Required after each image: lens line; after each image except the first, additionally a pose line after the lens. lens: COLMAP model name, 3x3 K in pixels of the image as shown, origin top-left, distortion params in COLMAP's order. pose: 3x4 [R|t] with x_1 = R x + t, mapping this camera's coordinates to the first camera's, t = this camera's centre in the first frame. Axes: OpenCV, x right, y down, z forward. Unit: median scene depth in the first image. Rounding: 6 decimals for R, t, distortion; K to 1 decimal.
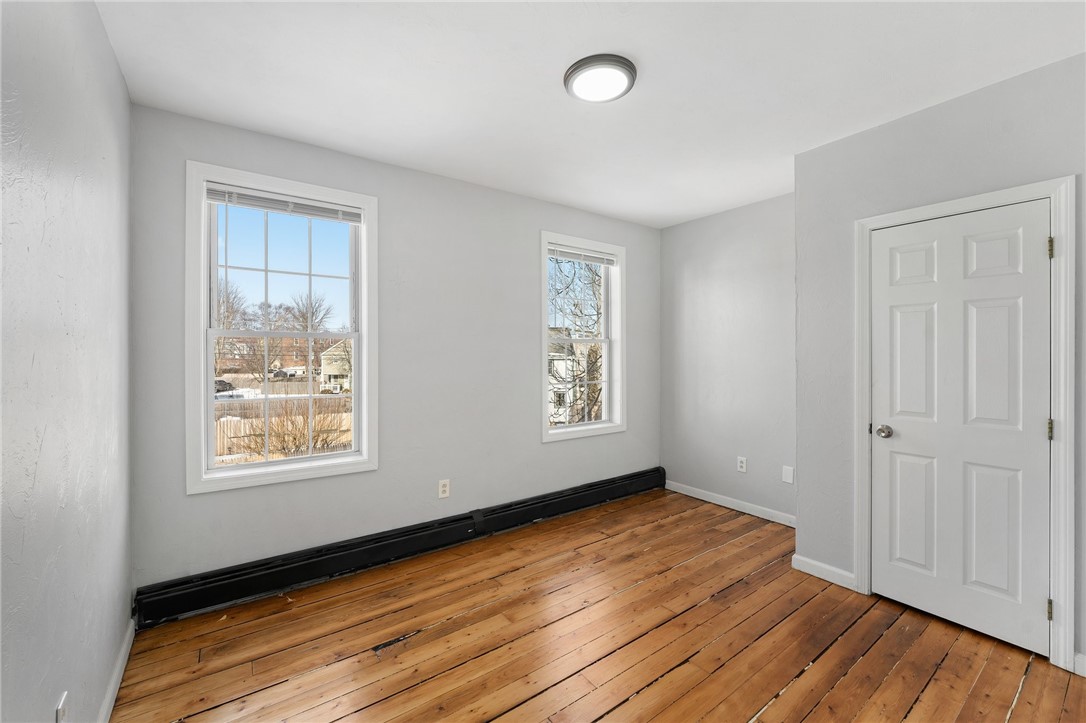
lens RADIAL K [[437.6, 0, 546.5], [0, 437.6, 357.1], [0, 0, 1]] dist [0.000021, 0.000086]
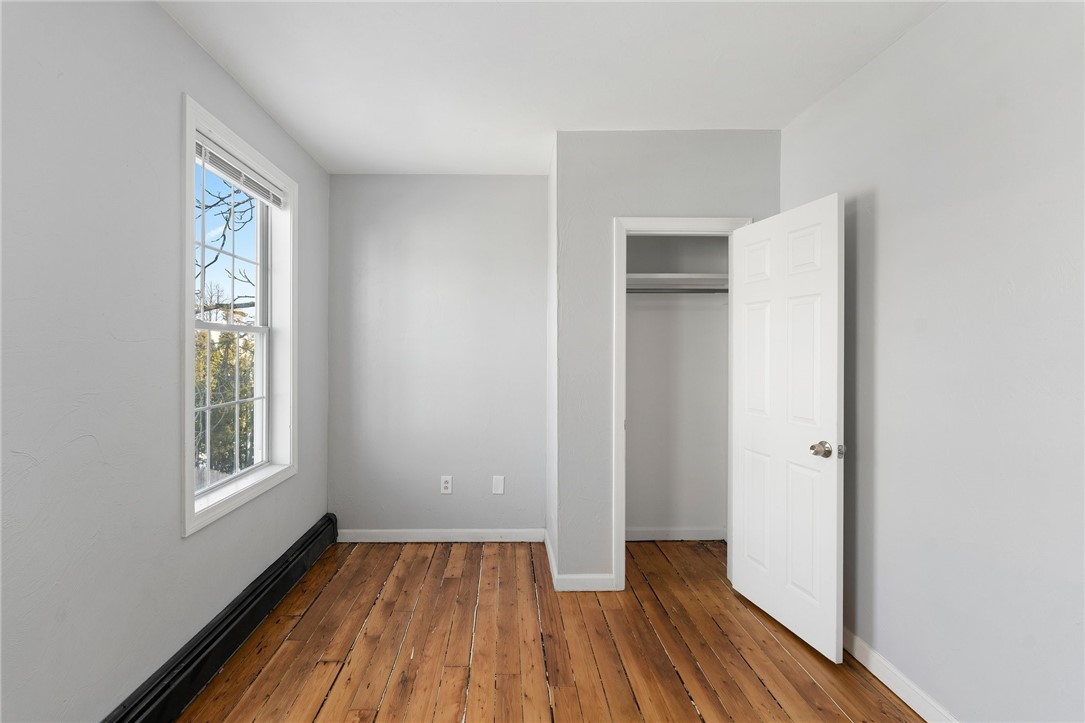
lens RADIAL K [[467.4, 0, 545.8], [0, 467.4, 351.5], [0, 0, 1]] dist [-0.008639, -0.000191]
pose [[0.593372, -0.000256, 0.804928, -0.191432], [0.006825, 0.999966, -0.004714, -0.003331], [-0.804900, 0.008291, 0.593353, 0.396483]]
